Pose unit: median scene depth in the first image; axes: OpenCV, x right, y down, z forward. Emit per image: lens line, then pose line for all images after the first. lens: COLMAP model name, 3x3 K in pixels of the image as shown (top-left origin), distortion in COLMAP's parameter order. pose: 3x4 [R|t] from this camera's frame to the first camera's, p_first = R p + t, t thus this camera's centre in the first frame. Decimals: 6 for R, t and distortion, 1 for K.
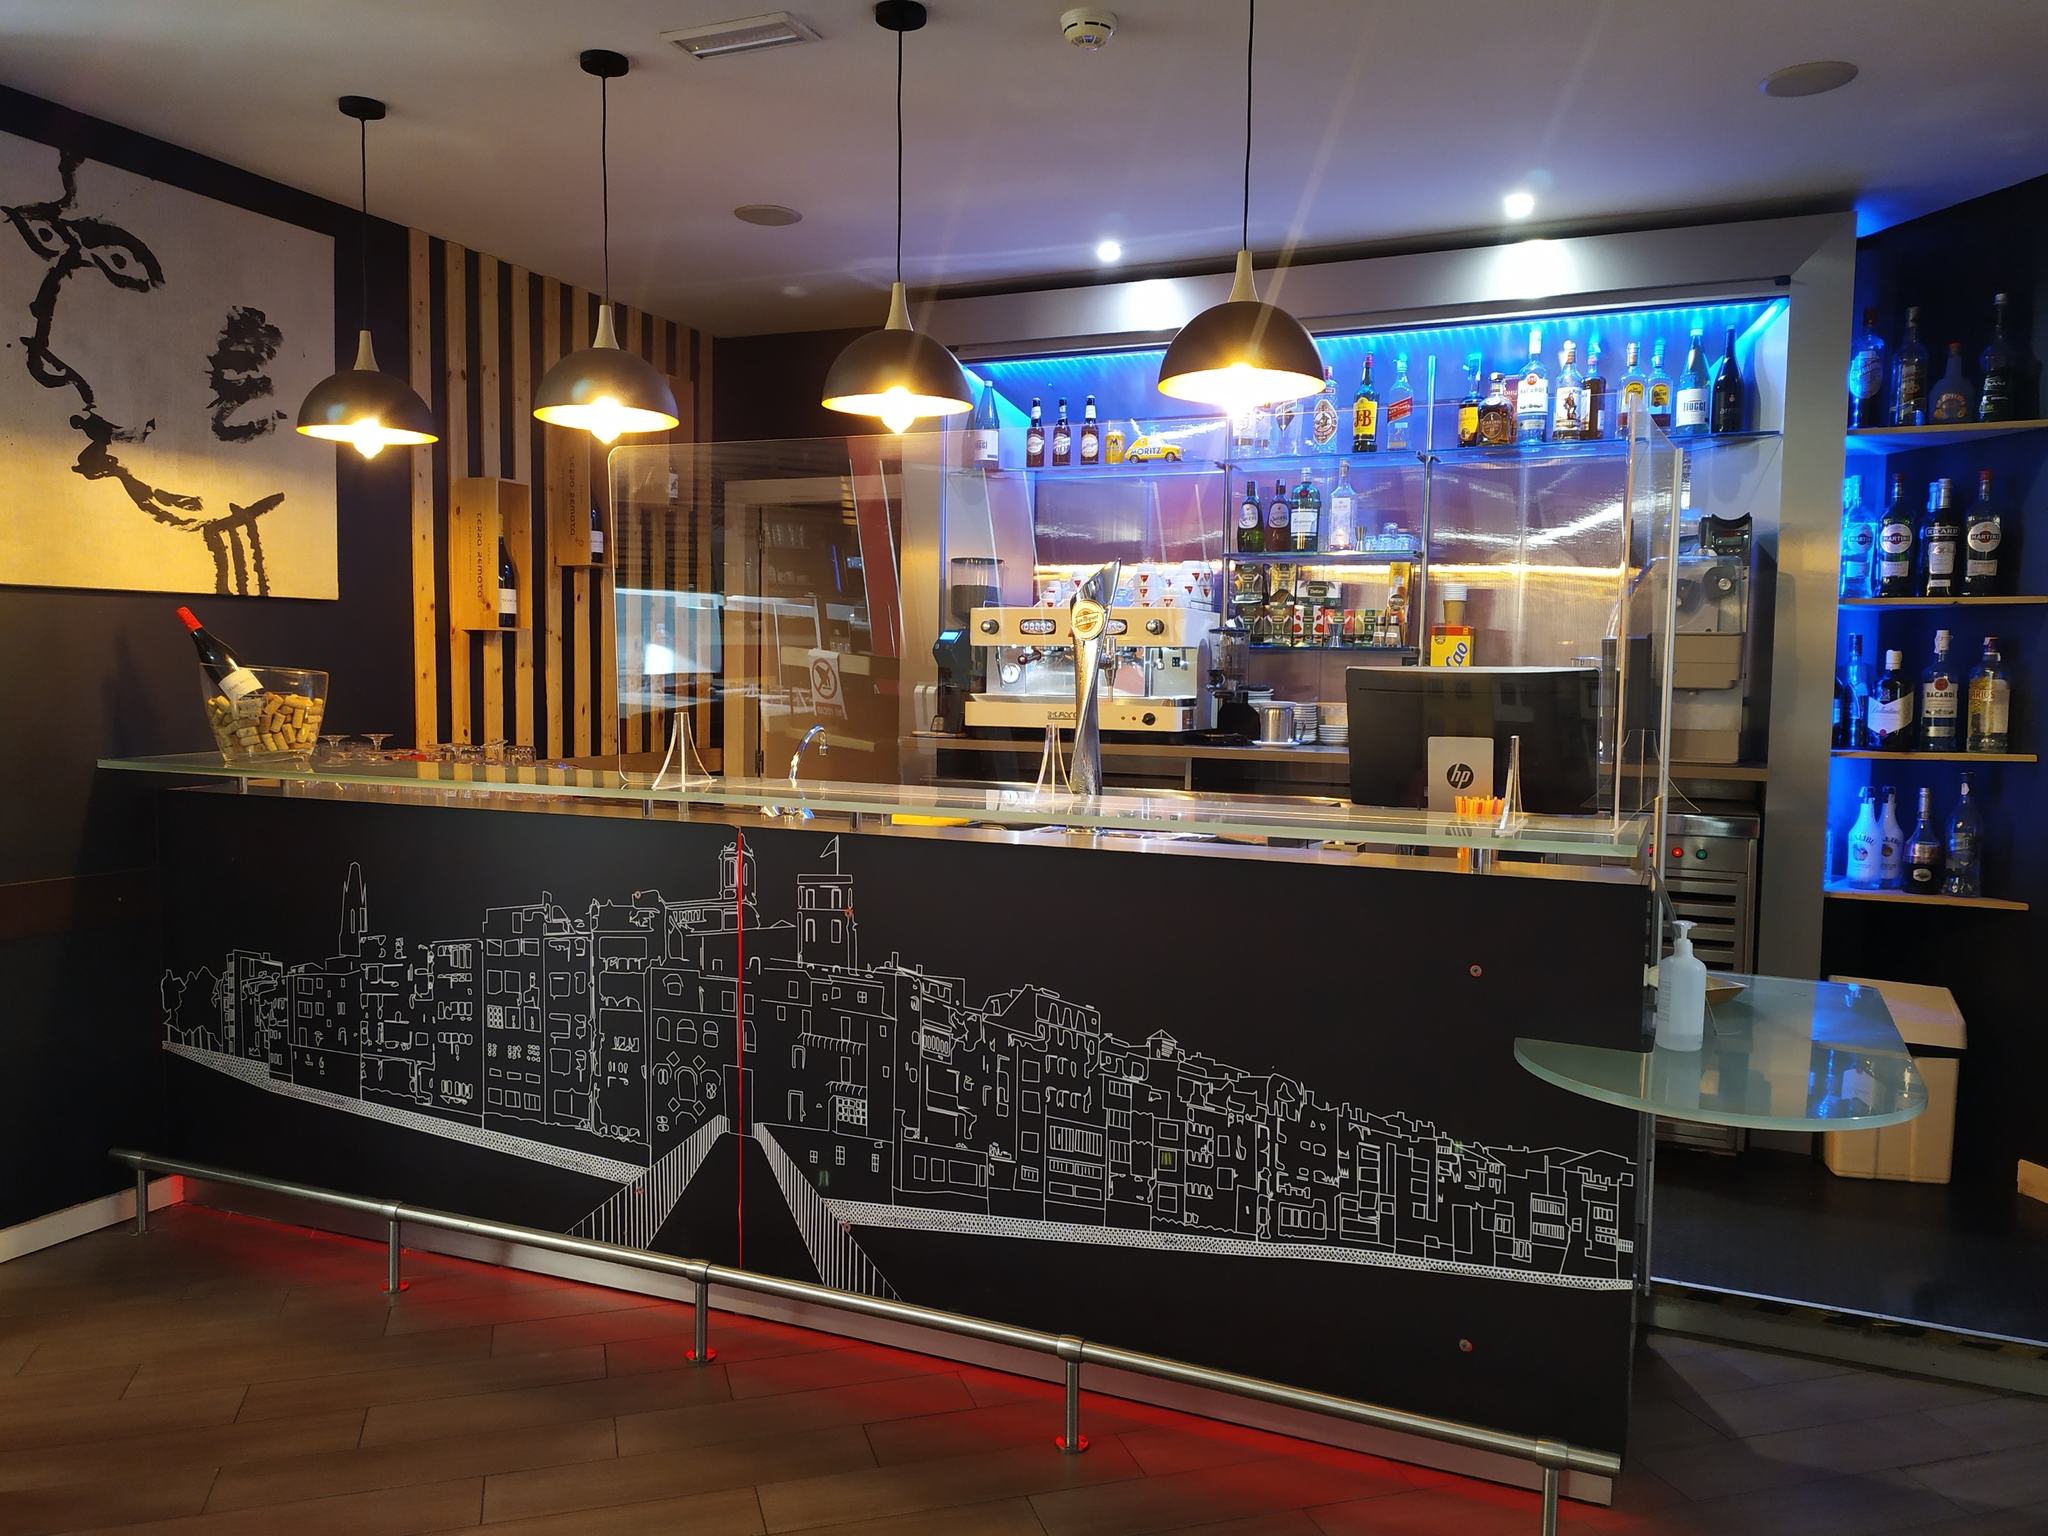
lens RADIAL K [[1538.8, 0, 1024.0], [0, 1538.8, 768.0], [0, 0, 1]] dist [0.089094, -0.088751]
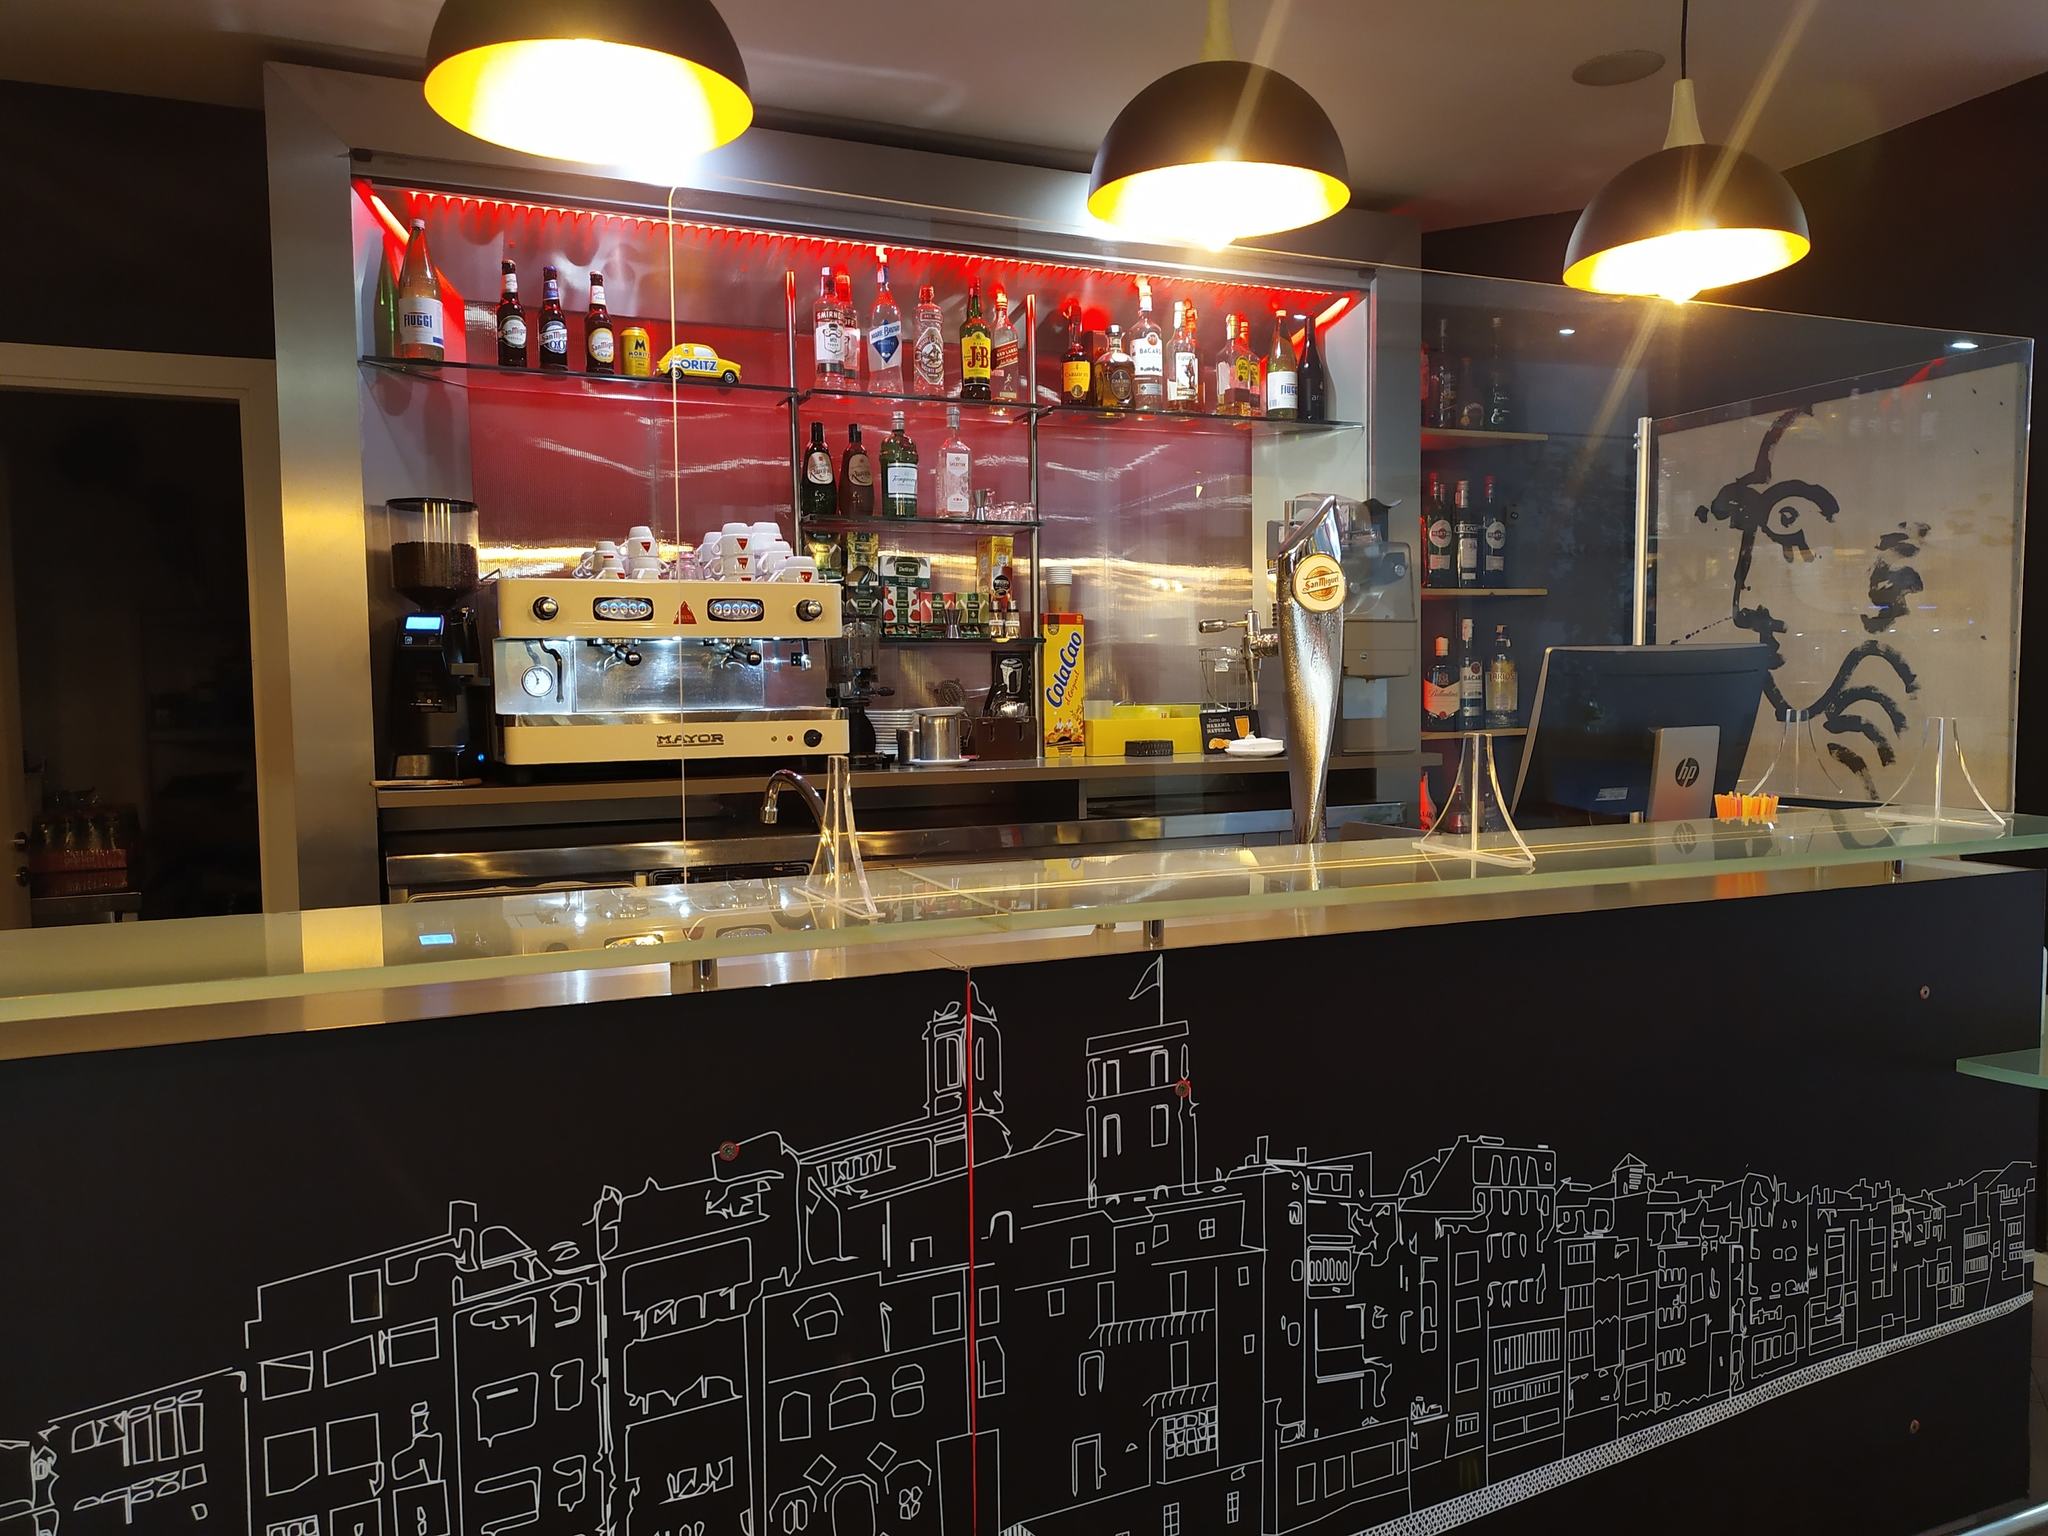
lens RADIAL K [[1538.8, 0, 1024.0], [0, 1538.8, 768.0], [0, 0, 1]] dist [0.089094, -0.088751]
pose [[0.665853, -0.065722, 0.743183, -0.566998], [0.071435, 0.997152, 0.024179, -0.041455], [-0.742656, 0.036990, 0.668651, 0.656016]]
